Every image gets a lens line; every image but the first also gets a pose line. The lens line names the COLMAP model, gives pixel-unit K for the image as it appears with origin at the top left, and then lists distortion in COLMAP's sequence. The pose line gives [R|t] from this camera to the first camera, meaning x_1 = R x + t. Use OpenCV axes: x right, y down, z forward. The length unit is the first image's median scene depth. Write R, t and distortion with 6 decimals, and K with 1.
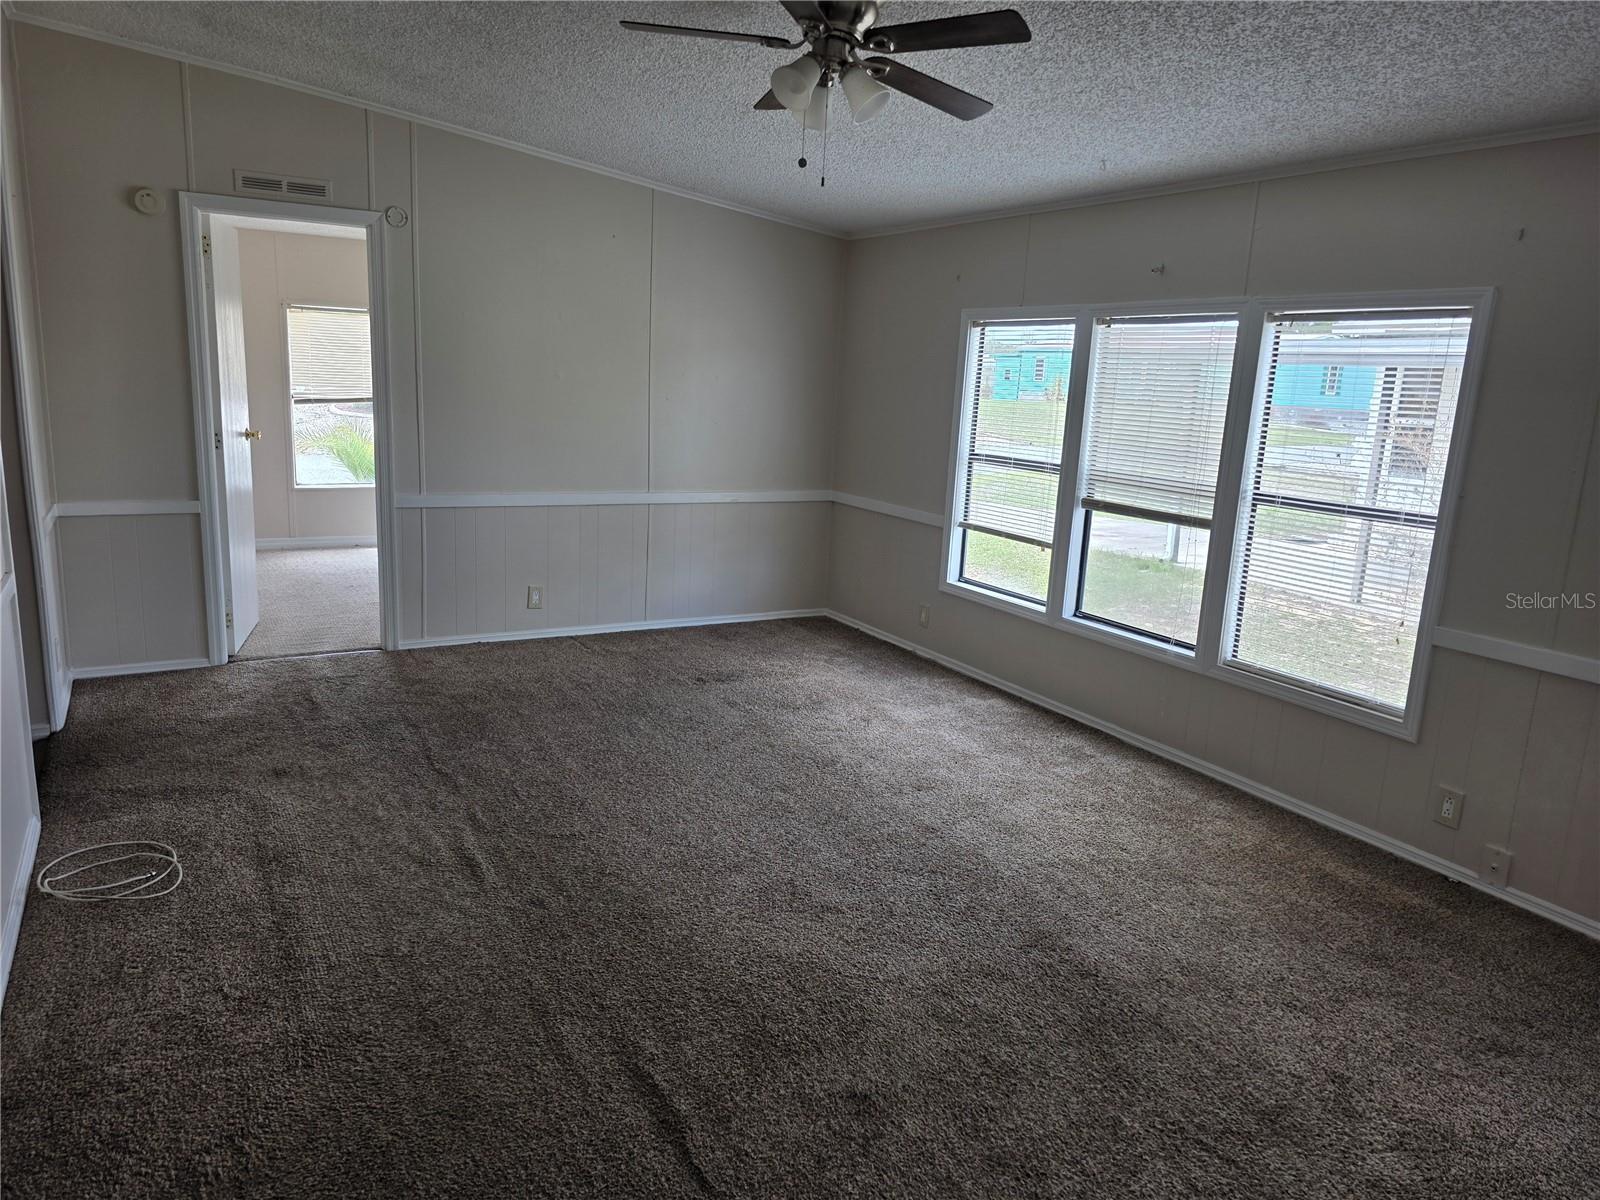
lens RADIAL K [[1066.7, 0, 748.5], [0, 1066.7, 597.4], [0, 0, 1]] dist [-0.001634, -0.000801]
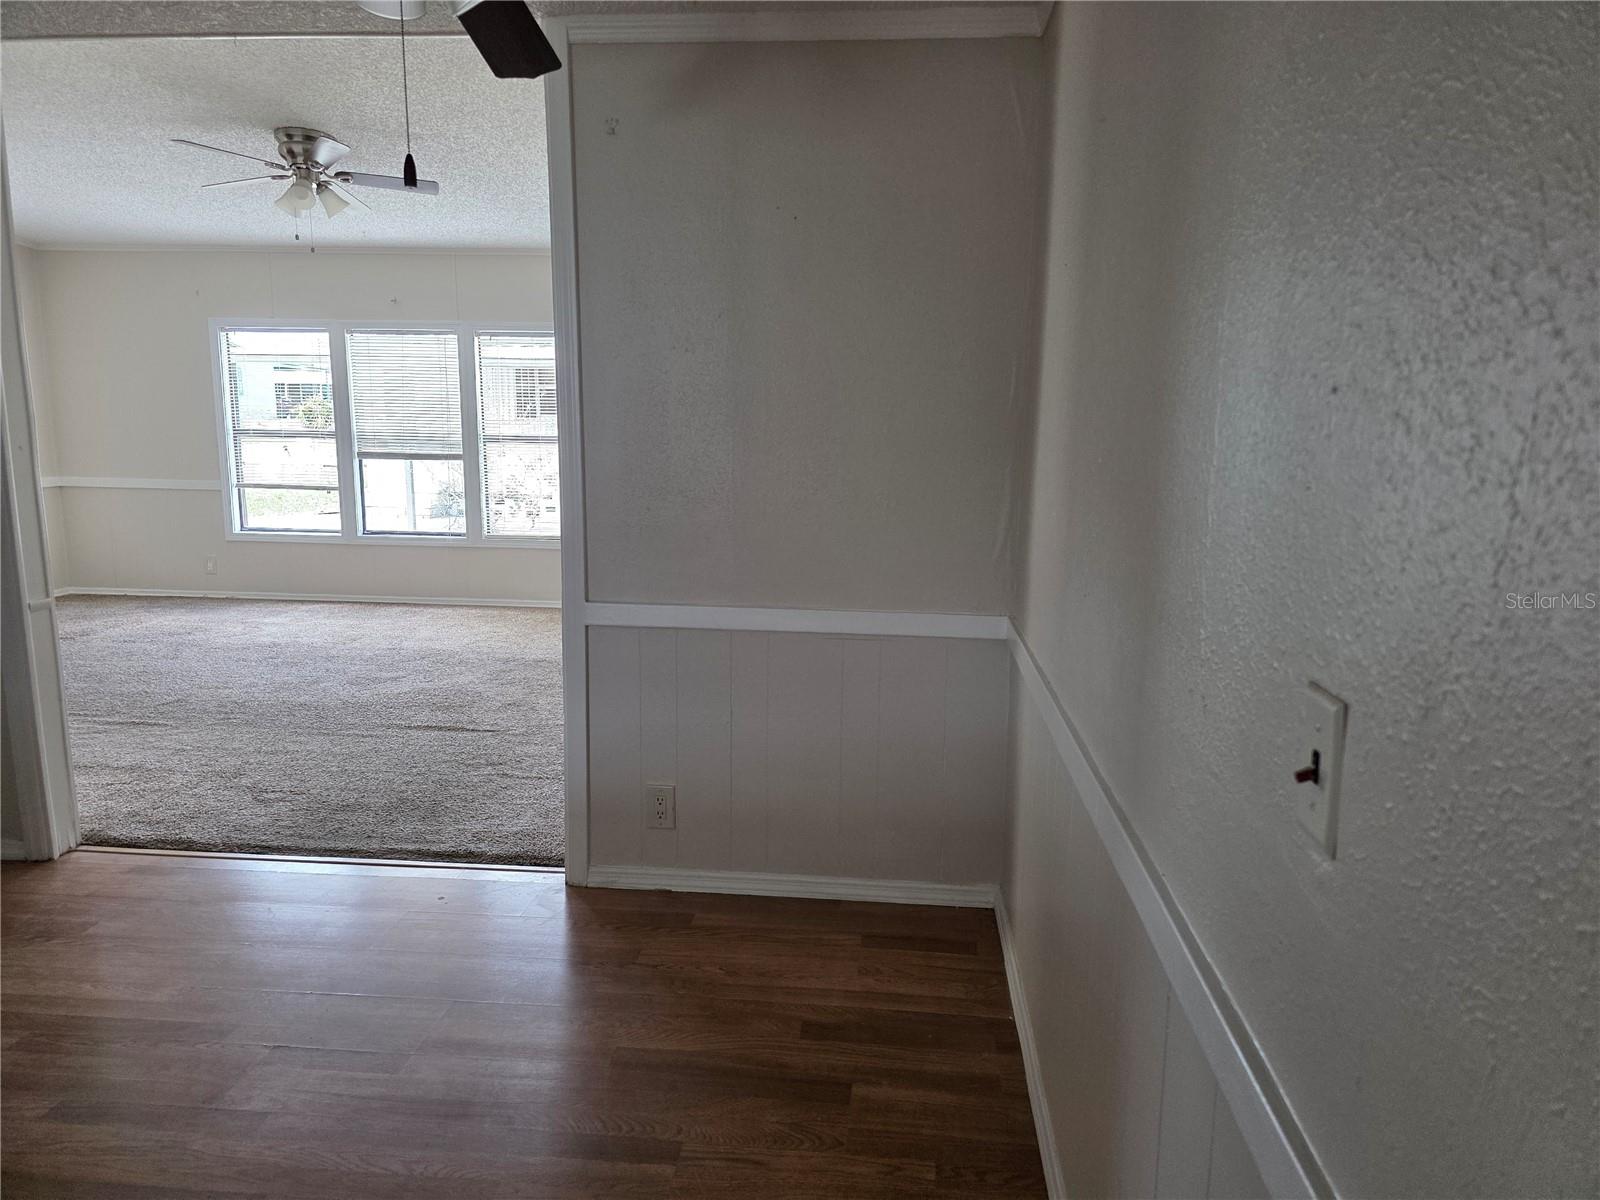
lens RADIAL K [[1073.0, 0, 806.8], [0, 1073.0, 585.1], [0, 0, 1]] dist [0.056588, -0.041069]
pose [[0.560403, -0.171432, 0.810283, -0.562126], [0.183075, 0.979783, 0.080676, 0.076574], [-0.807732, 0.103131, 0.580459, -0.332602]]
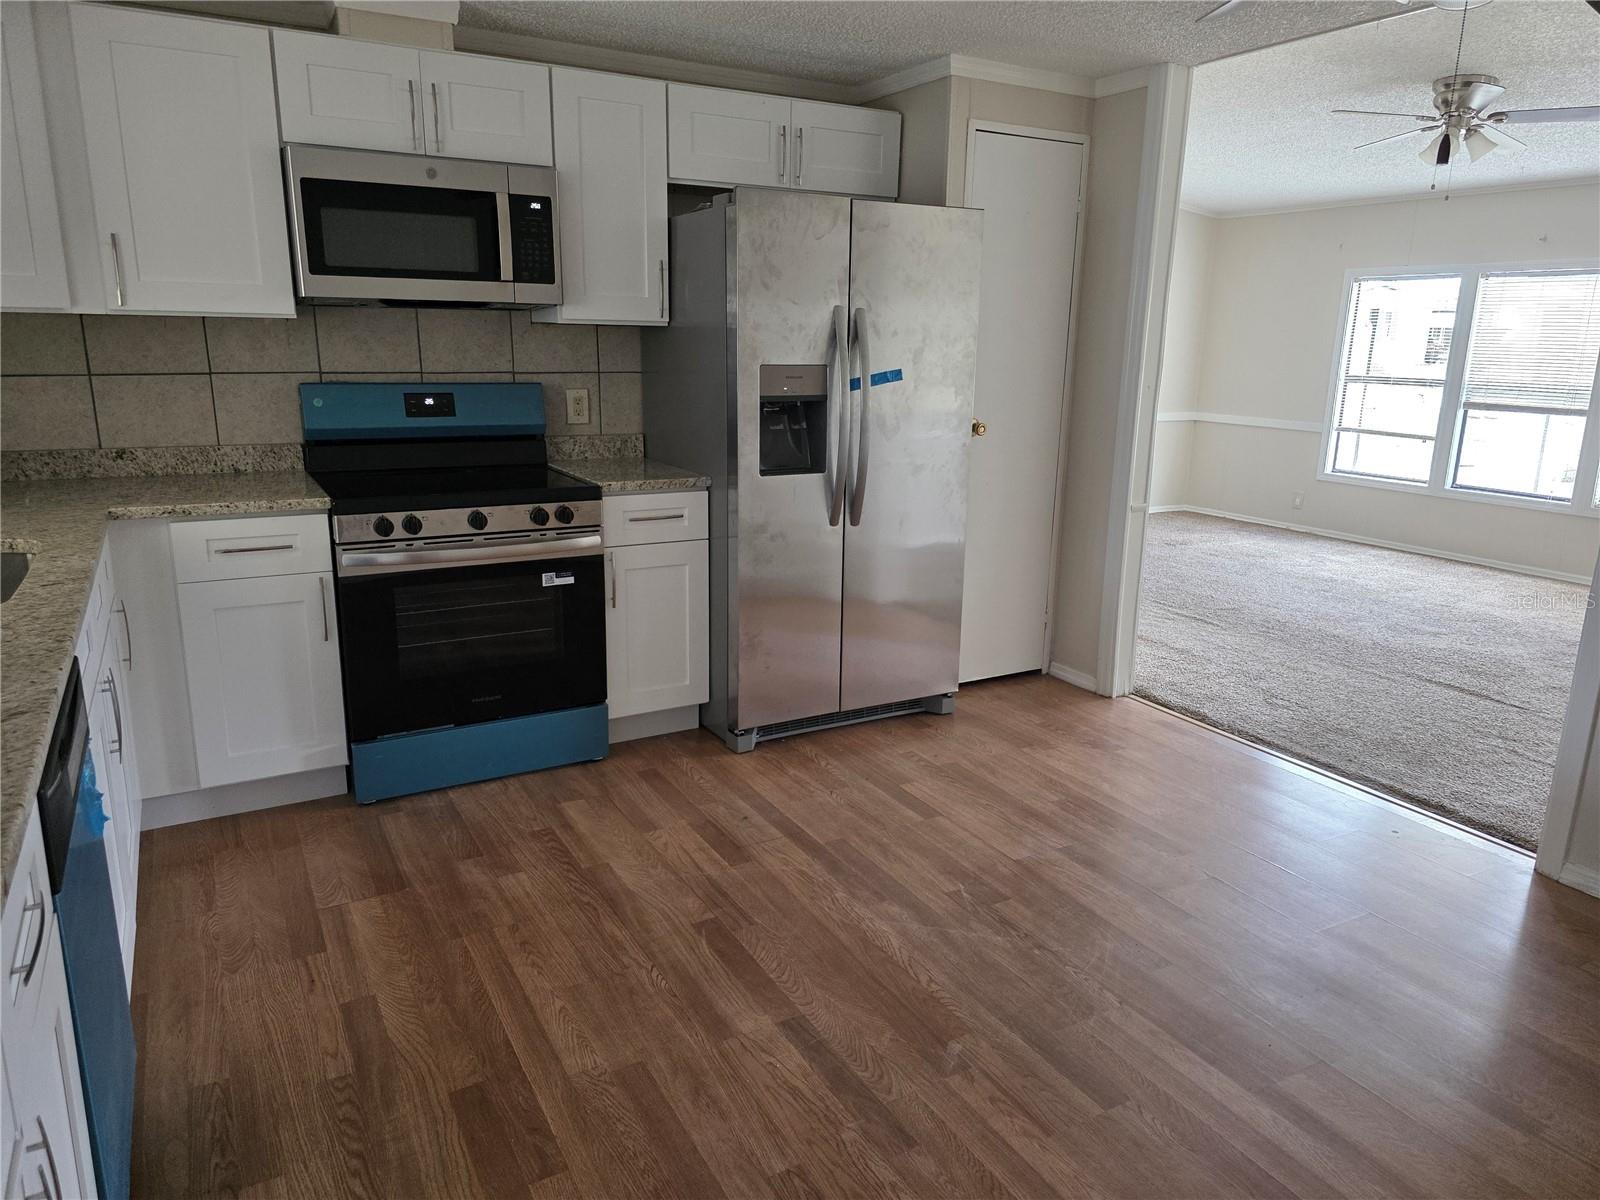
lens RADIAL K [[1073.0, 0, 806.8], [0, 1073.0, 585.1], [0, 0, 1]] dist [0.056588, -0.041069]
pose [[0.999617, -0.024978, 0.011902, -0.564746], [0.024694, 0.999421, 0.023409, 0.090800], [-0.012480, -0.023106, 0.999655, -0.424531]]
